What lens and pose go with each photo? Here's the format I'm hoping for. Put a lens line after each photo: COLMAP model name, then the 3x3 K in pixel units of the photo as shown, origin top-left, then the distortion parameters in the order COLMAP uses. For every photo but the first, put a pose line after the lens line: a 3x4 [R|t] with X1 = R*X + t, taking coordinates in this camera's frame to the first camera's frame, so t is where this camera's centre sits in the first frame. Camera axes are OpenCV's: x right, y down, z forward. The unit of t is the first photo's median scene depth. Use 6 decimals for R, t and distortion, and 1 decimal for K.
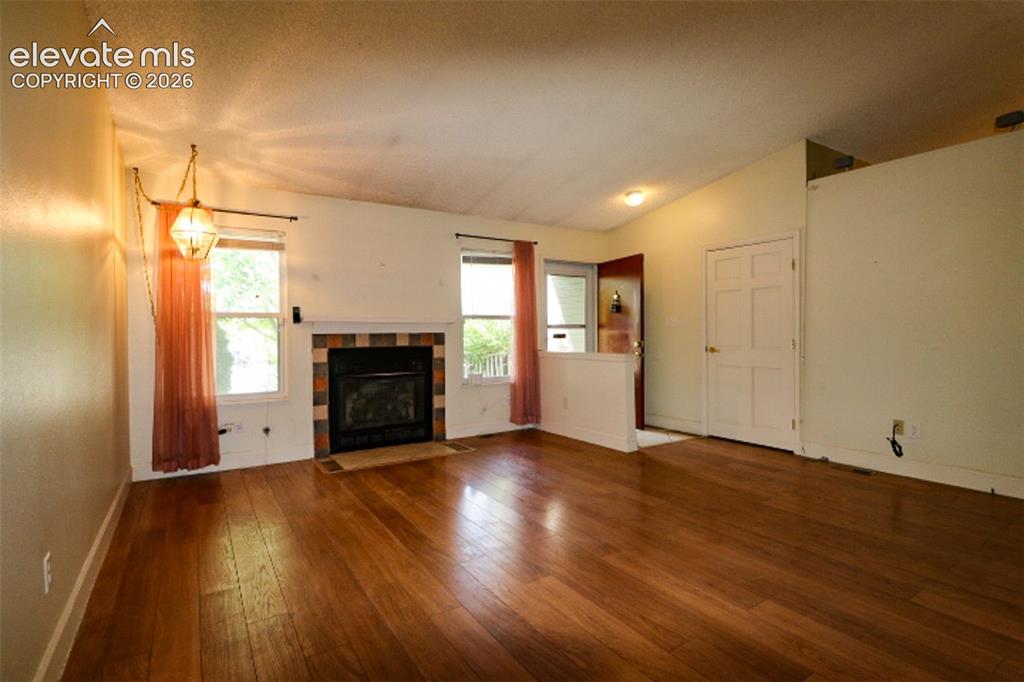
lens RADIAL K [[502.5, 0, 510.1], [0, 502.5, 338.9], [0, 0, 1]] dist [-0.004242, -0.004854]
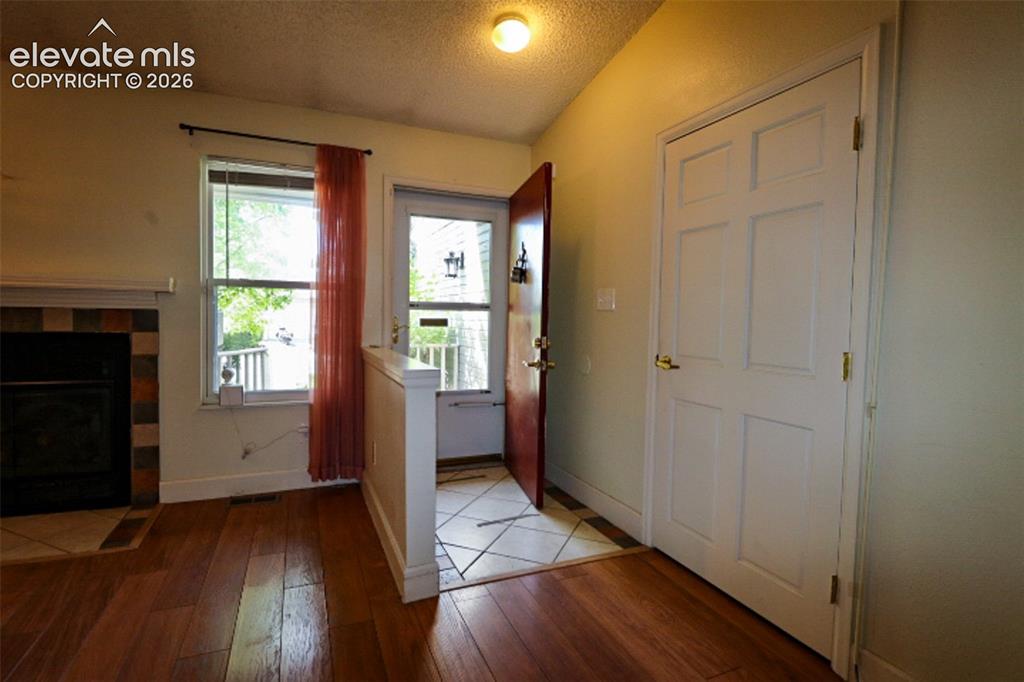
lens RADIAL K [[502.5, 0, 512.1], [0, 502.5, 337.6], [0, 0, 1]] dist [-0.004242, -0.004854]
pose [[0.985249, 0.036013, -0.167298, 0.339960], [-0.031018, 0.998994, 0.032373, -0.011271], [0.168295, -0.026706, 0.985375, 0.534367]]
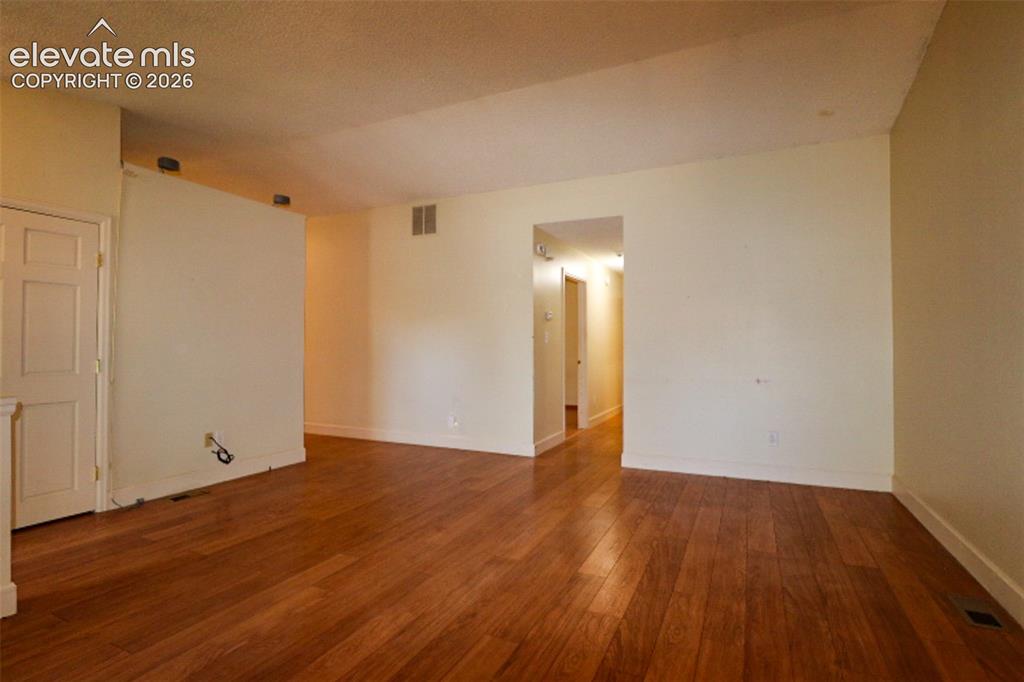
lens RADIAL K [[502.5, 0, 510.9], [0, 502.5, 340.8], [0, 0, 1]] dist [-0.004242, -0.004854]
pose [[-0.537400, 0.020118, 0.843087, -0.345355], [0.015239, 0.999784, -0.014143, -0.005884], [-0.843190, 0.005247, -0.537590, 0.767458]]
